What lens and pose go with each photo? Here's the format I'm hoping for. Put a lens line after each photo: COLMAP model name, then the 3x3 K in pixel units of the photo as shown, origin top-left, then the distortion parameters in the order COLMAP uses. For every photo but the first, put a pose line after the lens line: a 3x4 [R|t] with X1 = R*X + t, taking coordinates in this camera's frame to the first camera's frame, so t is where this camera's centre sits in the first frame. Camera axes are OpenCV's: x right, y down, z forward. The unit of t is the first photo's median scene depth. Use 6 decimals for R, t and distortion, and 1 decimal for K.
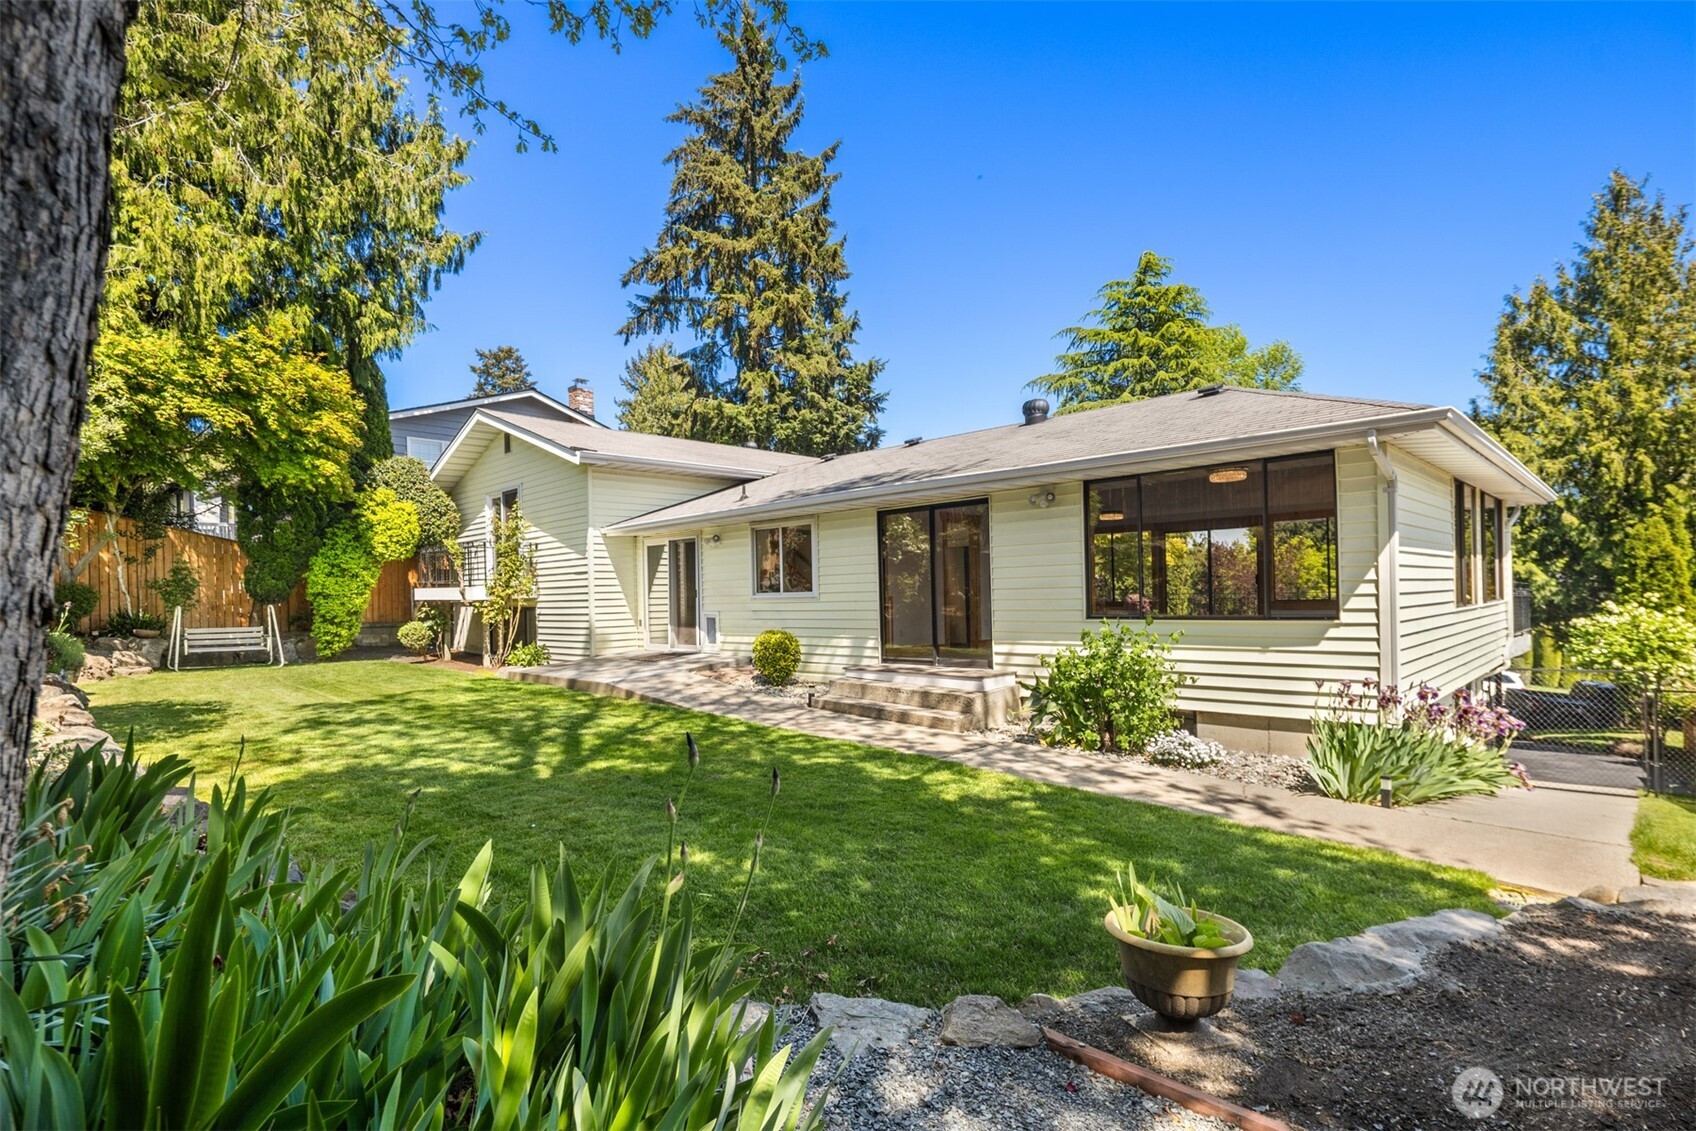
lens RADIAL K [[822.4, 0, 852.2], [0, 822.4, 573.4], [0, 0, 1]] dist [-0.003789, -0.000299]
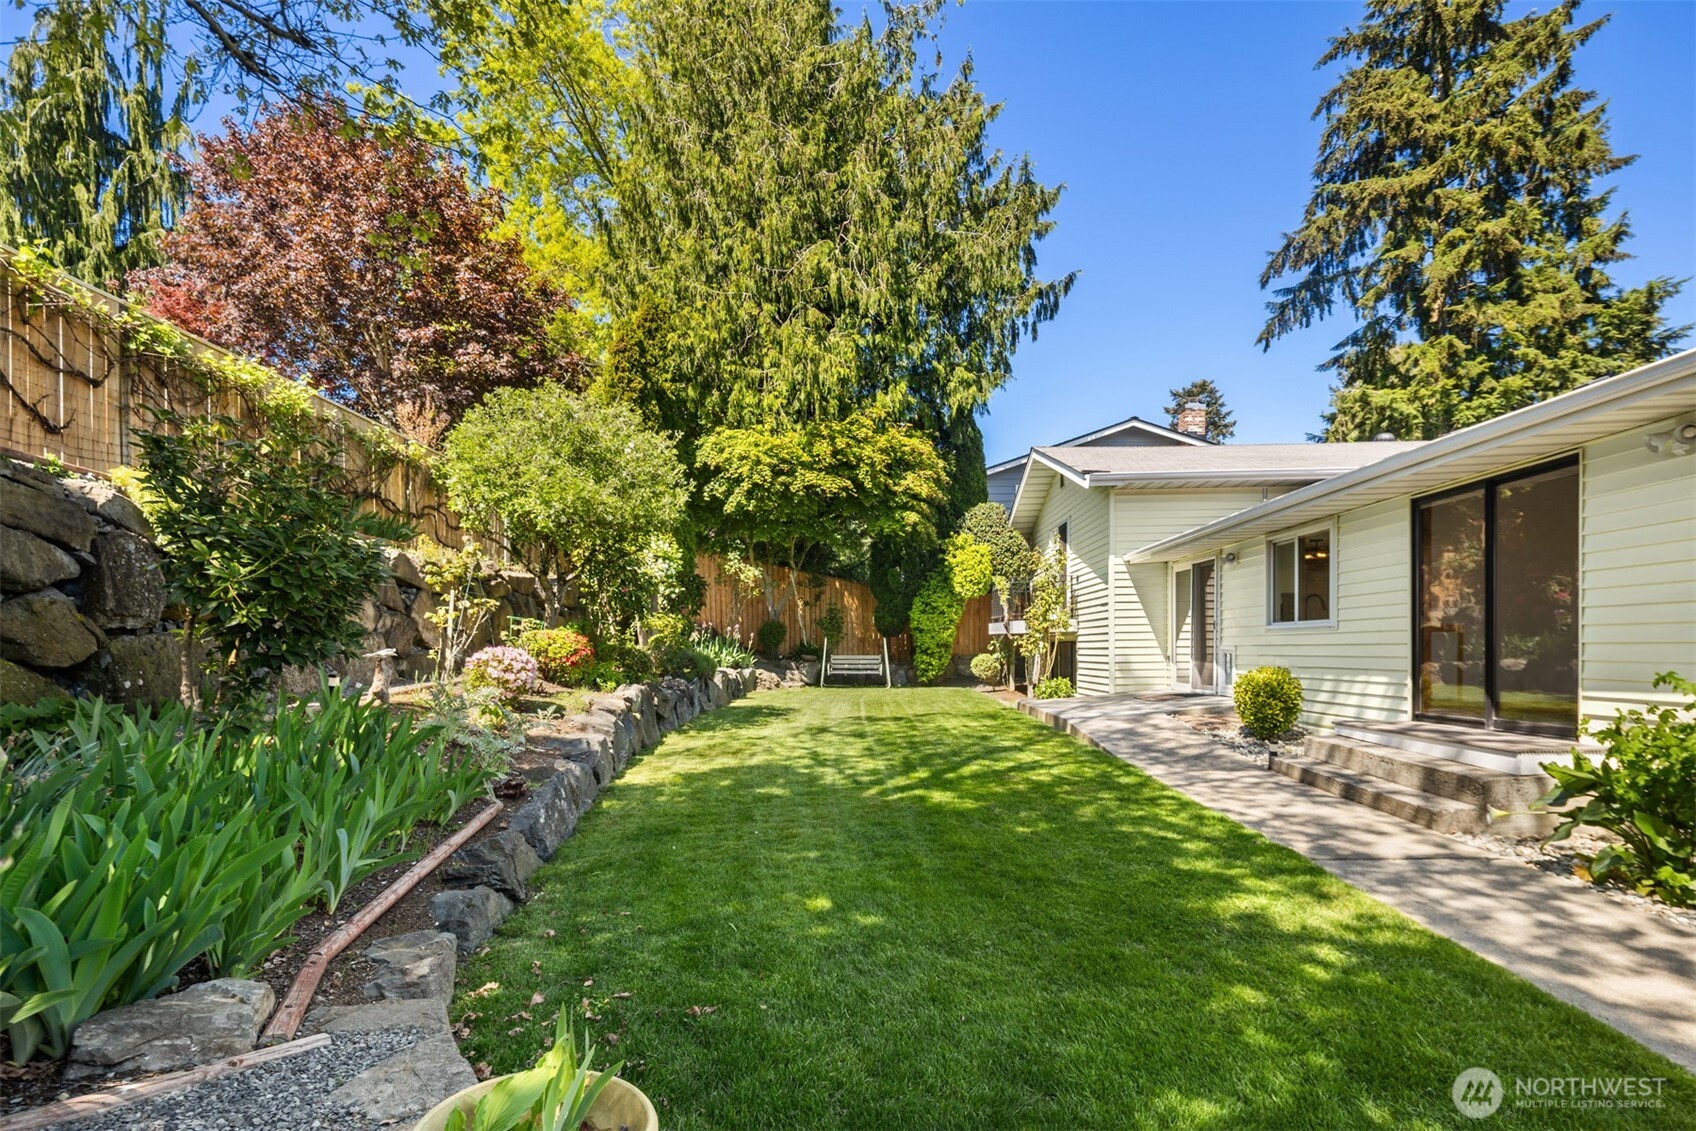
lens RADIAL K [[828.2, 0, 839.8], [0, 828.2, 643.1], [0, 0, 1]] dist [-0.001543, 0.000005]
pose [[0.673052, 0.010428, -0.739521, 0.138923], [0.014241, 0.999532, 0.027056, 0.011362], [0.739458, -0.028742, 0.672589, 0.112534]]
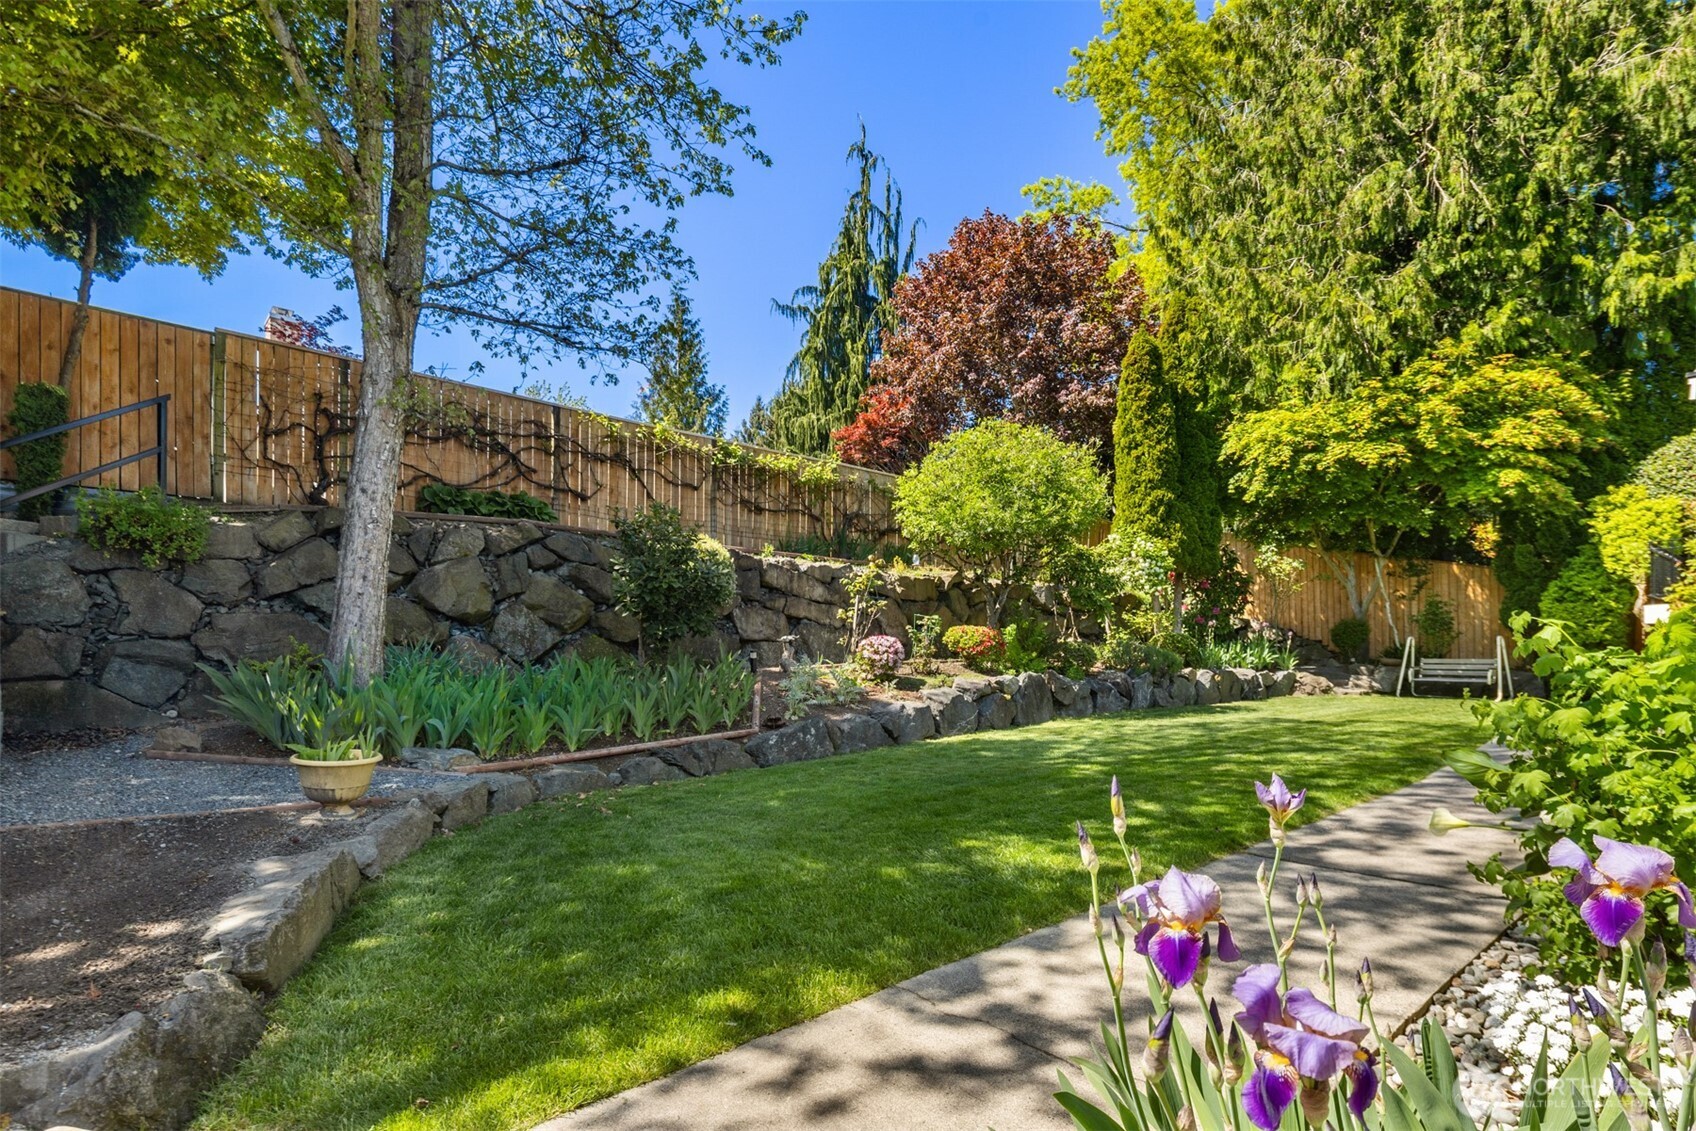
lens RADIAL K [[805.5, 0, 811.2], [0, 805.5, 642.8], [0, 0, 1]] dist [0.001388, 0.000178]
pose [[-0.136393, -0.002141, -0.990652, 0.277462], [0.021886, 0.999747, -0.005174, 0.030814], [0.990413, -0.022388, -0.136312, 0.315636]]
